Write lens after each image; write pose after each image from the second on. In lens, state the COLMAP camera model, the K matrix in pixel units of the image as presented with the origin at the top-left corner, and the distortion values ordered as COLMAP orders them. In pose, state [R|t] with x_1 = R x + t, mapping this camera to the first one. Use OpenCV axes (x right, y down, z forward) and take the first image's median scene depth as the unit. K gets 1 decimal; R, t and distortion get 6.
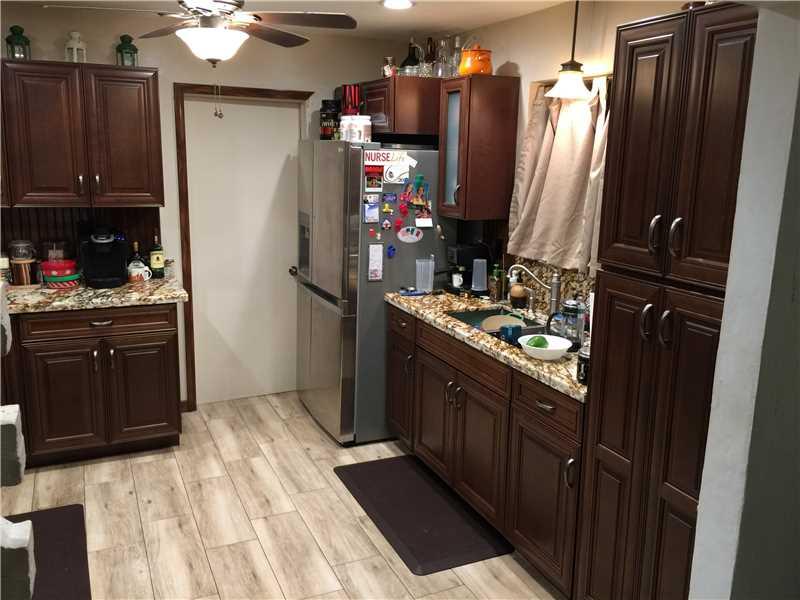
lens RADIAL K [[703.0, 0, 400.0], [0, 703.0, 300.0], [0, 0, 1]] dist [0.049559, -0.015115]
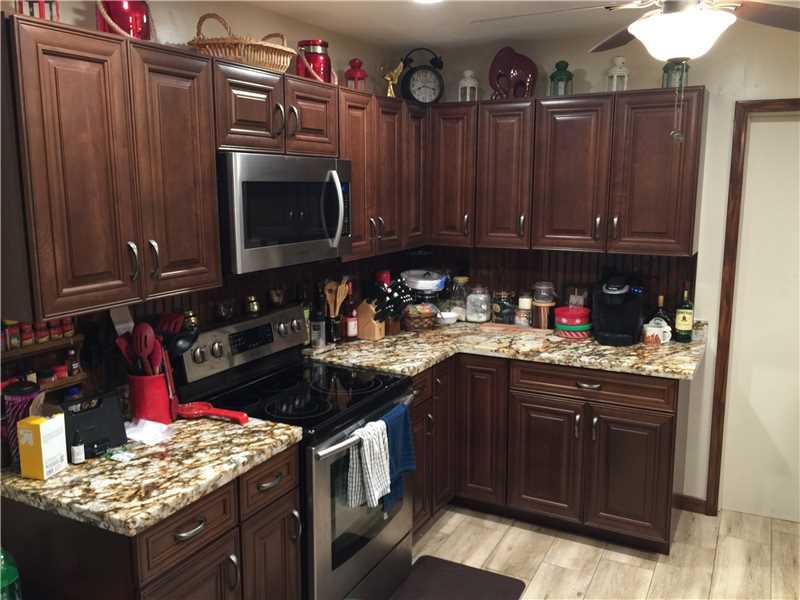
lens RADIAL K [[703.0, 0, 400.0], [0, 703.0, 300.0], [0, 0, 1]] dist [0.049559, -0.015115]
pose [[0.623137, 0.114082, -0.773748, 0.091947], [-0.151334, 0.988196, 0.023823, -0.055166], [0.767332, 0.102250, 0.633046, 0.255259]]
